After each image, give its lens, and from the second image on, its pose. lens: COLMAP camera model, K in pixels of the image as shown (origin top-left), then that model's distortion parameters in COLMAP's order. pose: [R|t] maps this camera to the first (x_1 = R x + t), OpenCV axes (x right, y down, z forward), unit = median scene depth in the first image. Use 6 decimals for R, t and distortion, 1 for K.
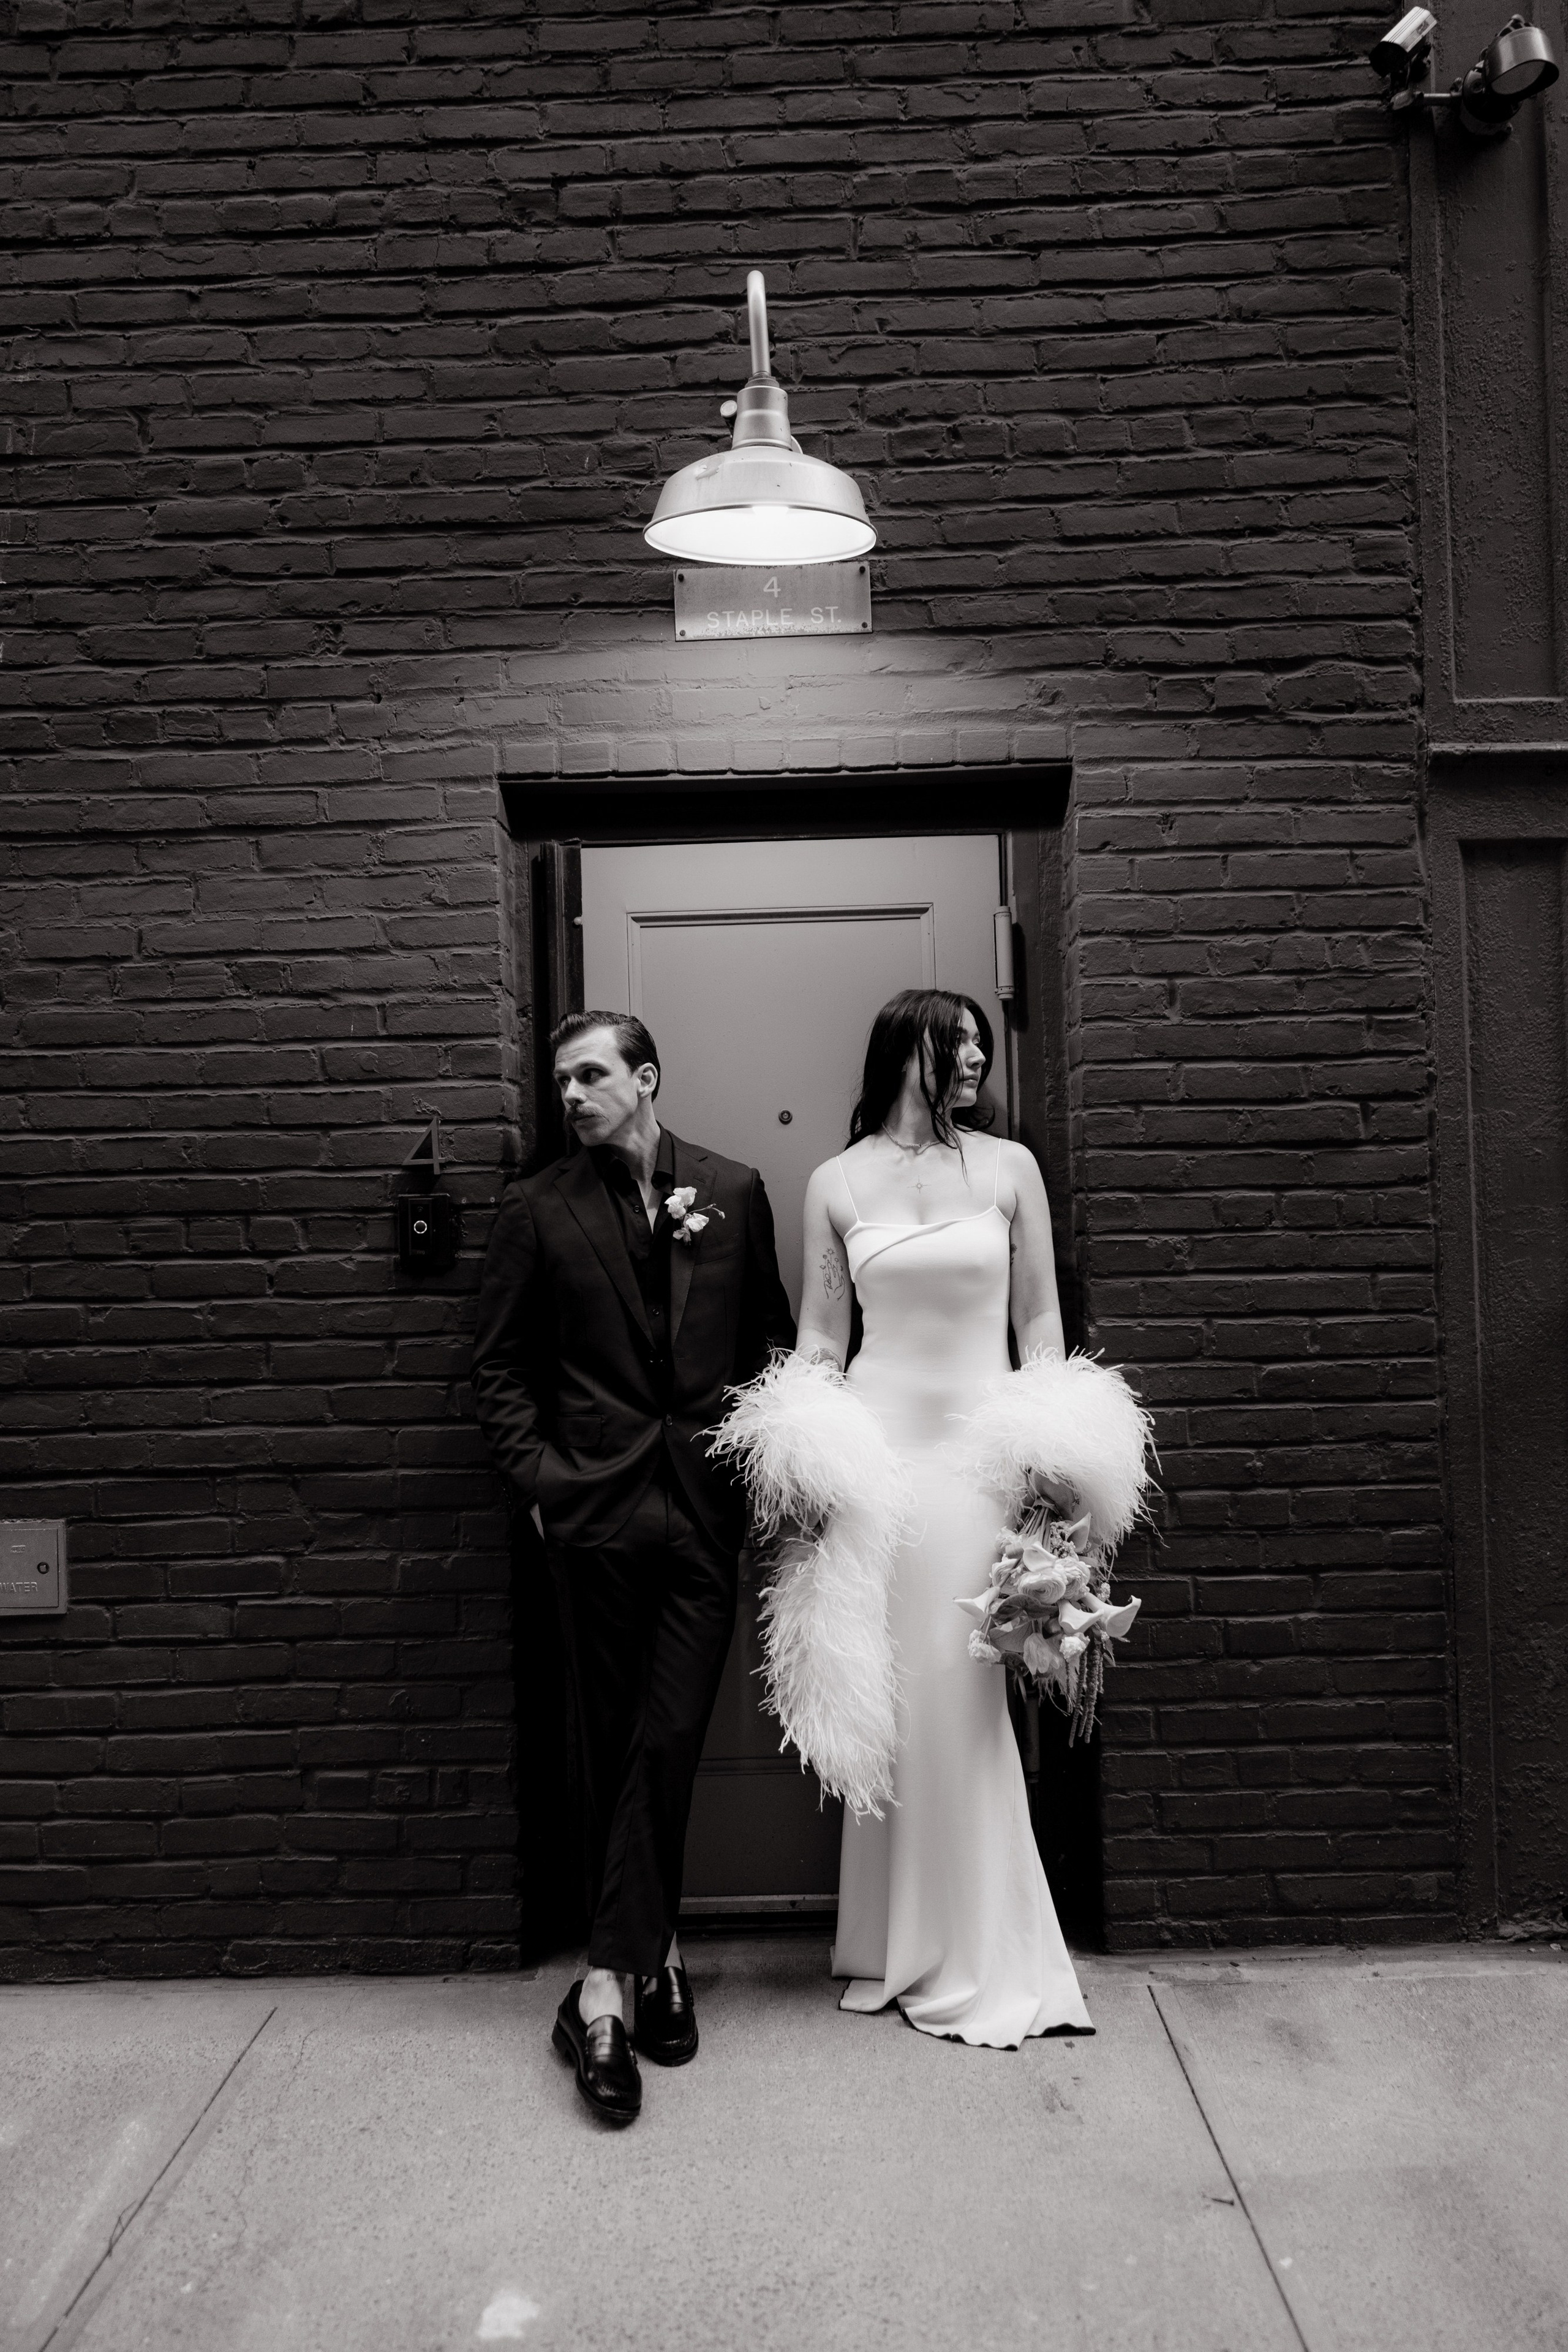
lens RADIAL K [[1555.6, 0, 776.6], [0, 1555.6, 1180.4], [0, 0, 1]] dist [-0.002196, 0.002221]
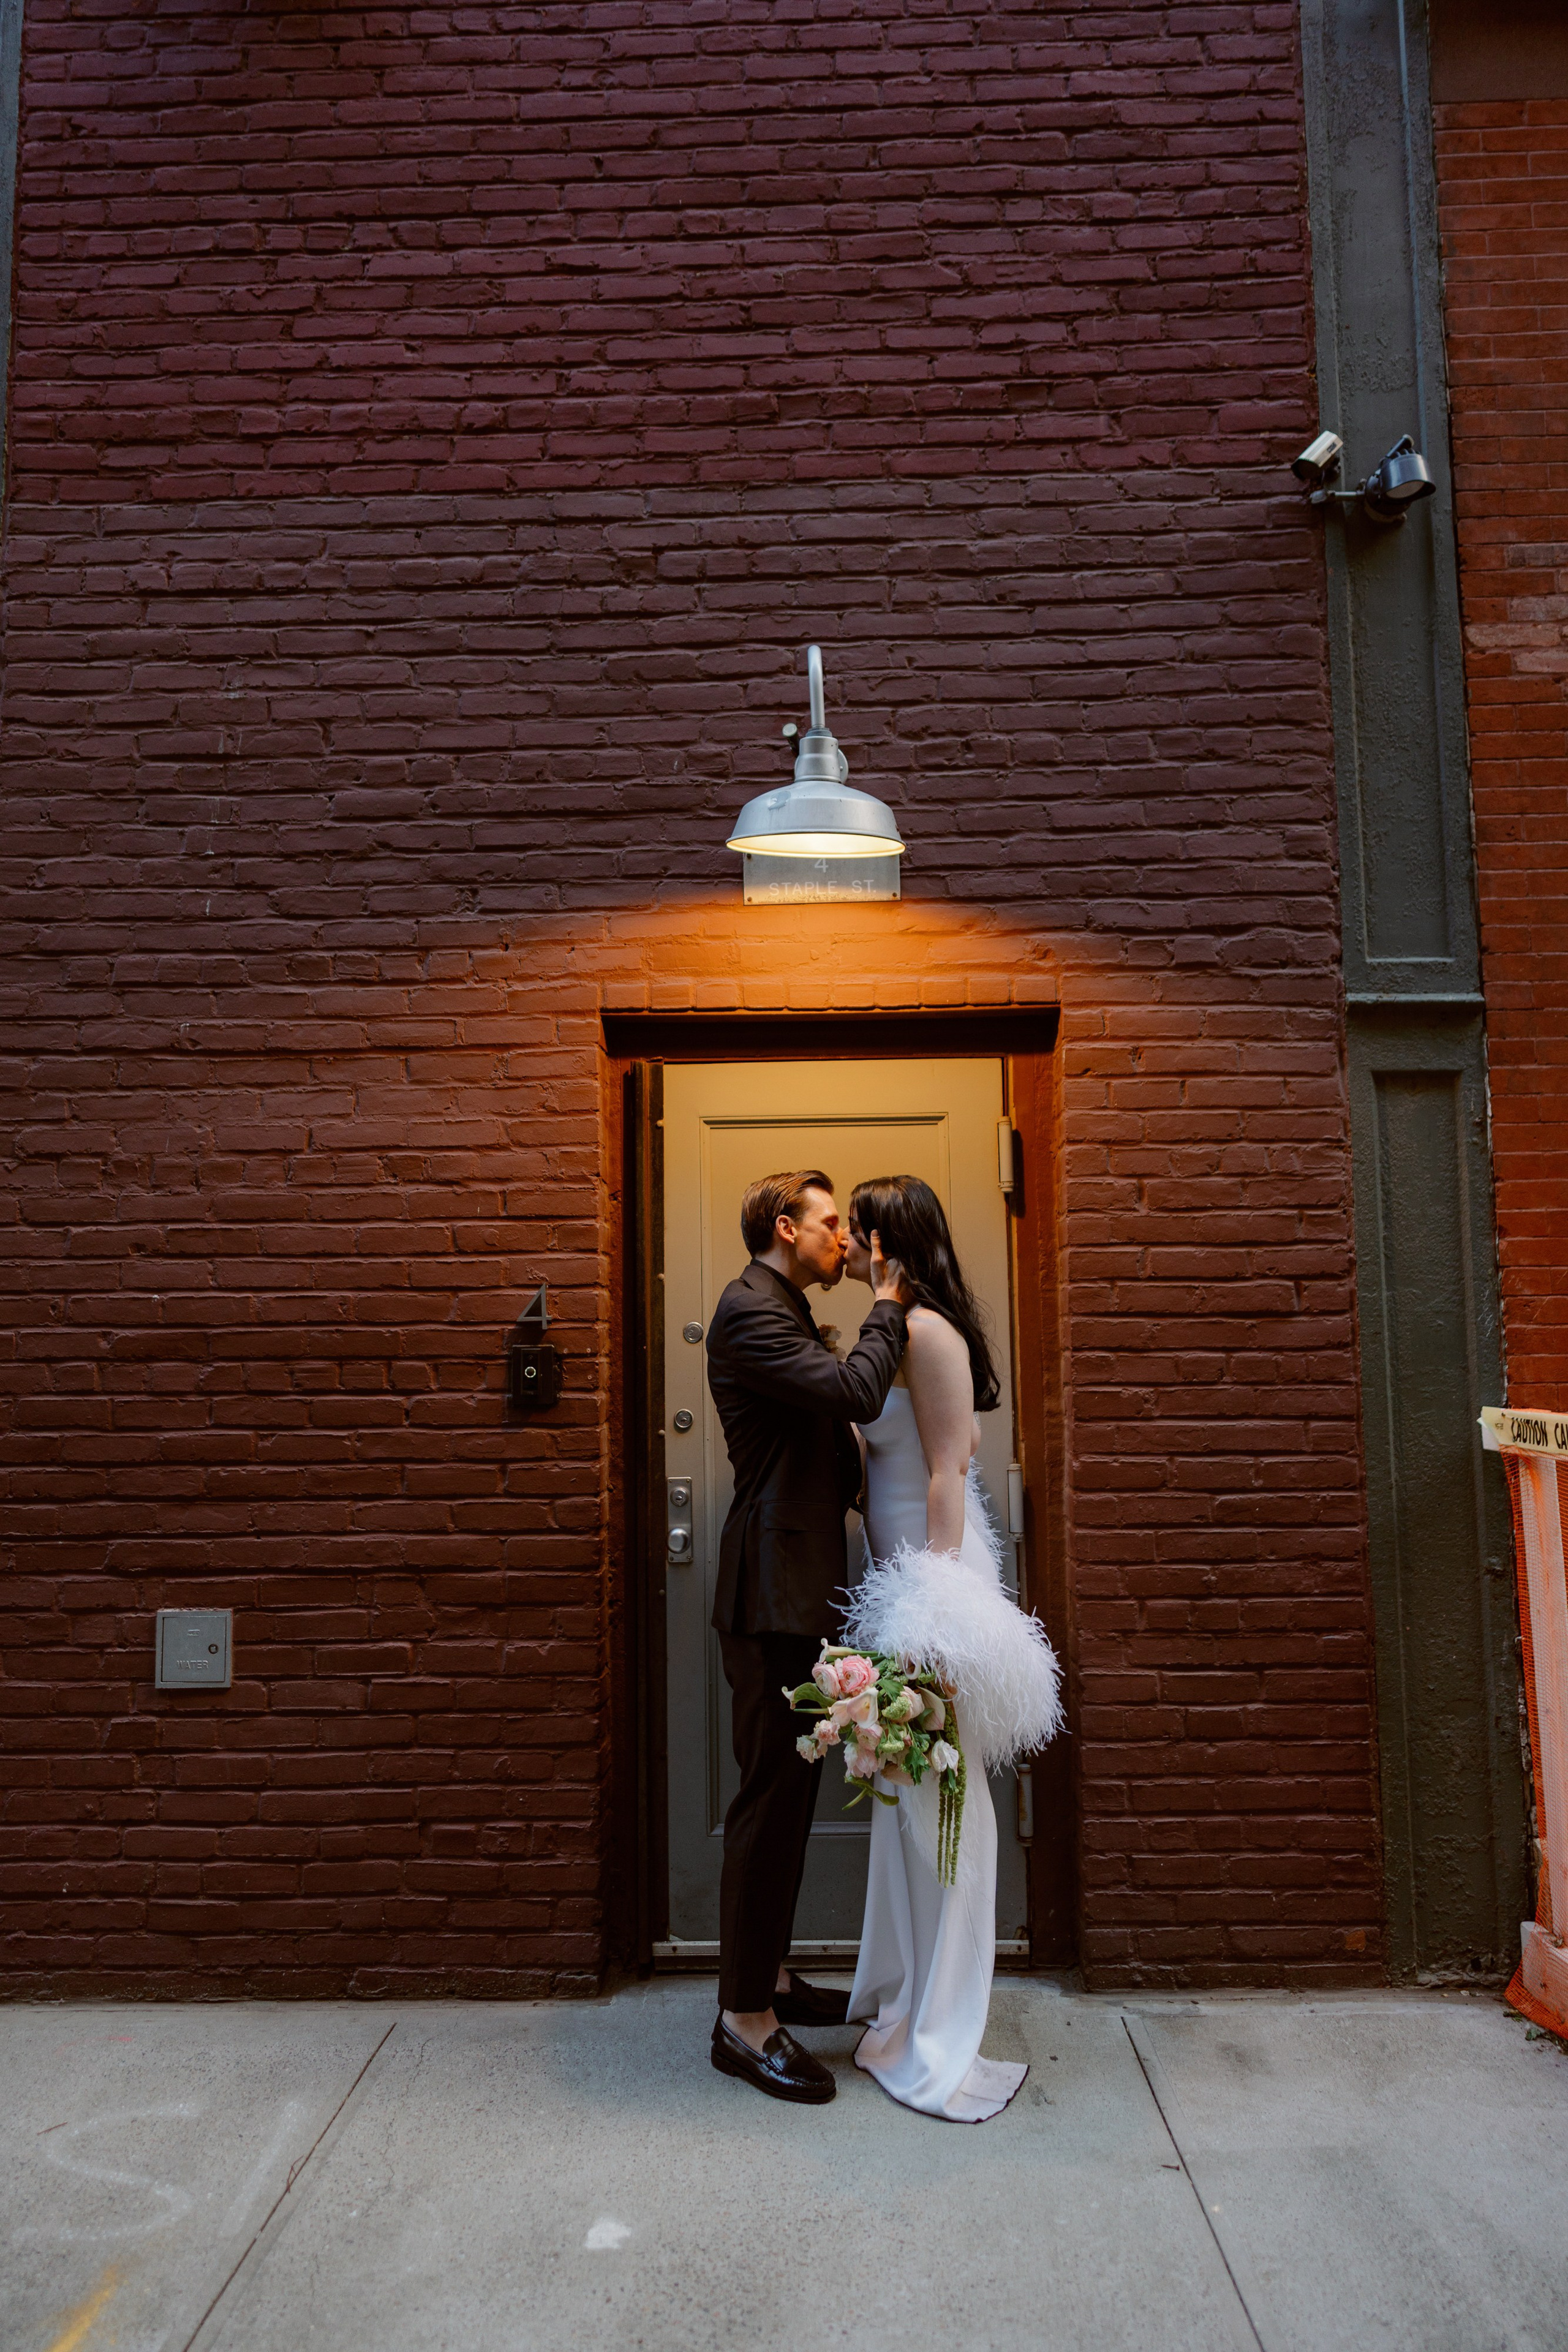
lens RADIAL K [[1555.6, 0, 778.8], [0, 1555.6, 1187.7], [0, 0, 1]] dist [-0.002196, 0.002221]
pose [[0.999835, 0.013025, -0.012655, -0.017941], [-0.013948, 0.997021, -0.075856, -0.024666], [0.011629, 0.076020, 0.997038, -0.236548]]
